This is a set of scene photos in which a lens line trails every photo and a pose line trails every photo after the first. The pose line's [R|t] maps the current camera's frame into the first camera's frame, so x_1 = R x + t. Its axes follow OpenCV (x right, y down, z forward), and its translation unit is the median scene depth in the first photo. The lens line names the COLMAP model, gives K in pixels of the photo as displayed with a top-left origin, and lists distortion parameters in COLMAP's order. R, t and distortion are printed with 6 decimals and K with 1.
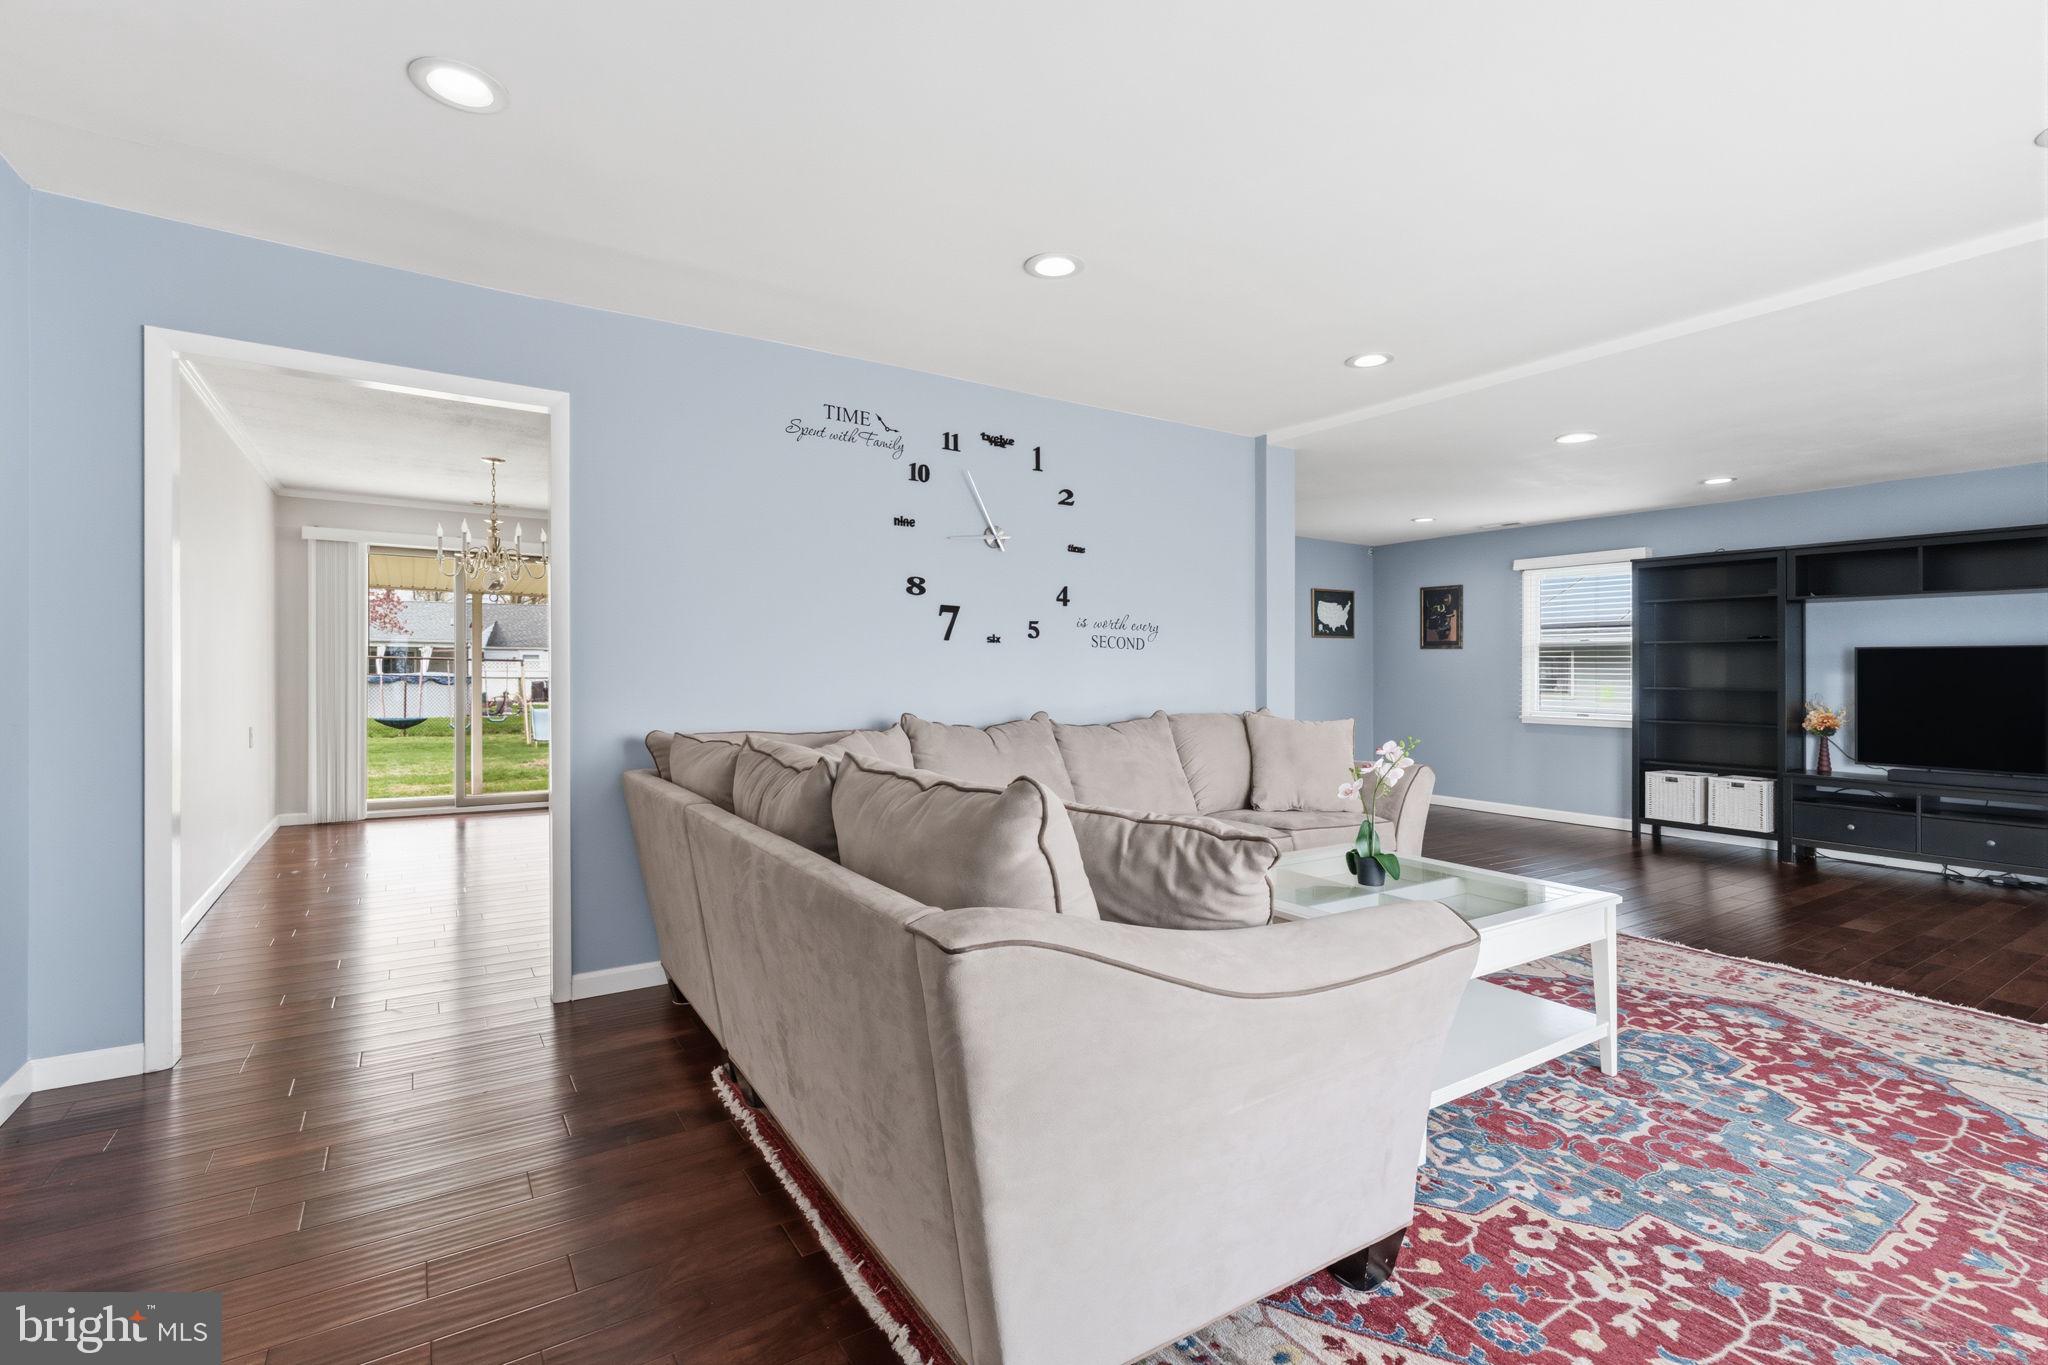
lens RADIAL K [[917.6, 0, 1024.0], [0, 917.6, 682.5], [0, 0, 1]] dist [-0.000934, 0.000349]
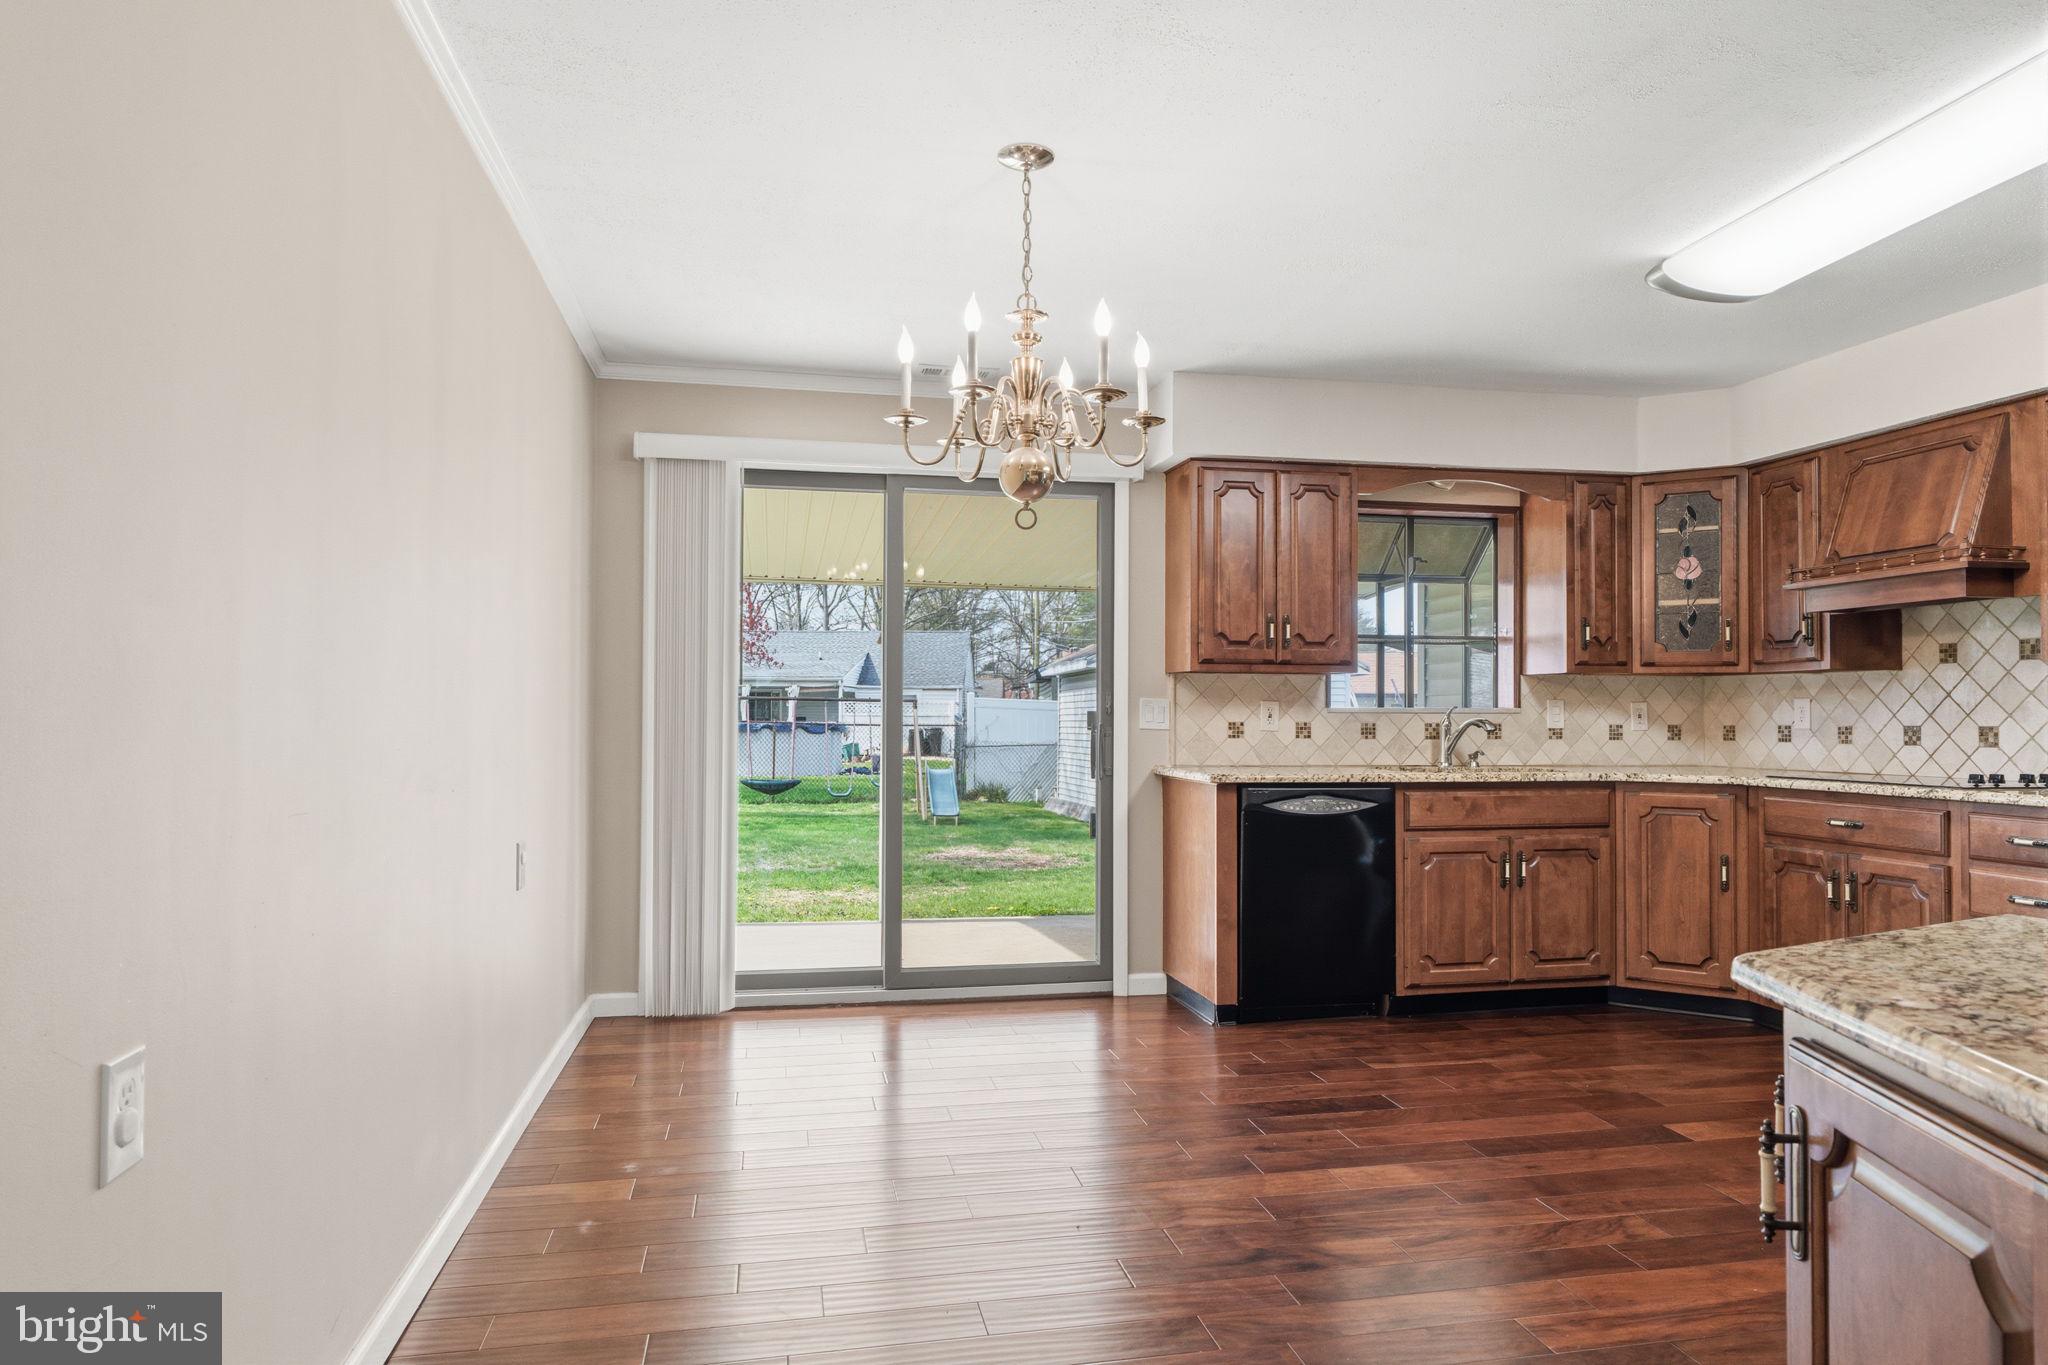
lens RADIAL K [[1141.6, 0, 1010.4], [0, 1141.6, 696.7], [0, 0, 1]] dist [-0.001182, -0.000133]
pose [[0.928214, -0.010012, -0.371911, -0.122956], [-0.000190, 0.999625, -0.027383, -0.001689], [0.372046, 0.025488, 0.927864, 0.169076]]
